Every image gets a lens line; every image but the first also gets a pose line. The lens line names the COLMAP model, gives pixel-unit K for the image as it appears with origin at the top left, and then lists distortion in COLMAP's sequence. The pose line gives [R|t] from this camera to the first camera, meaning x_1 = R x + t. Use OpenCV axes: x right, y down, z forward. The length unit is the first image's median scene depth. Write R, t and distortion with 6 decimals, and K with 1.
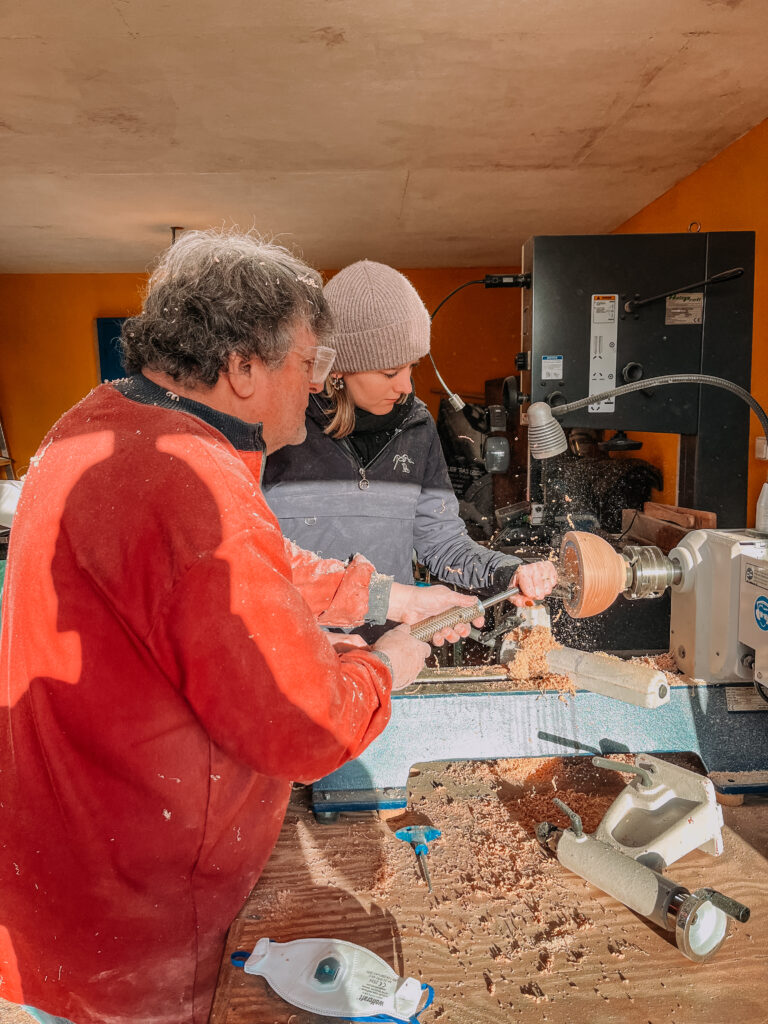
lens RADIAL K [[774.8, 0, 384.9], [0, 774.8, 535.8], [0, 0, 1]] dist [0.002288, -0.001695]
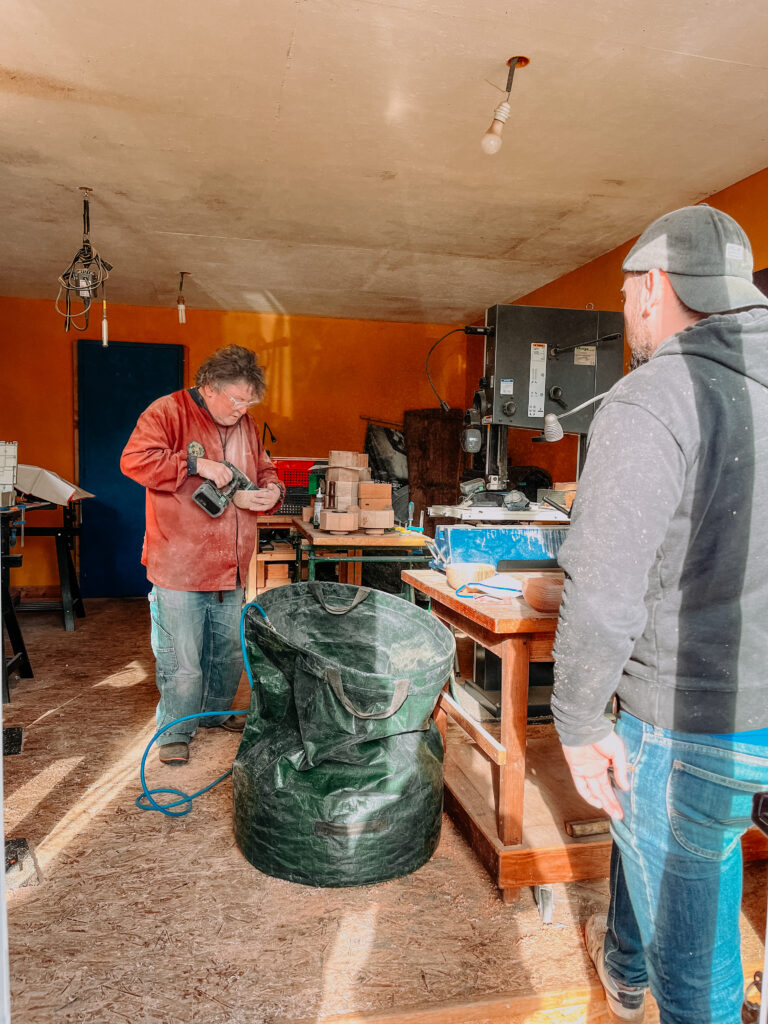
lens RADIAL K [[776.6, 0, 388.1], [0, 776.6, 509.9], [0, 0, 1]] dist [0.046378, -0.066547]
pose [[0.979706, 0.026976, 0.198616, -0.301739], [-0.007470, 0.995128, -0.098311, 0.173394], [-0.200300, 0.094832, 0.975134, -0.429402]]
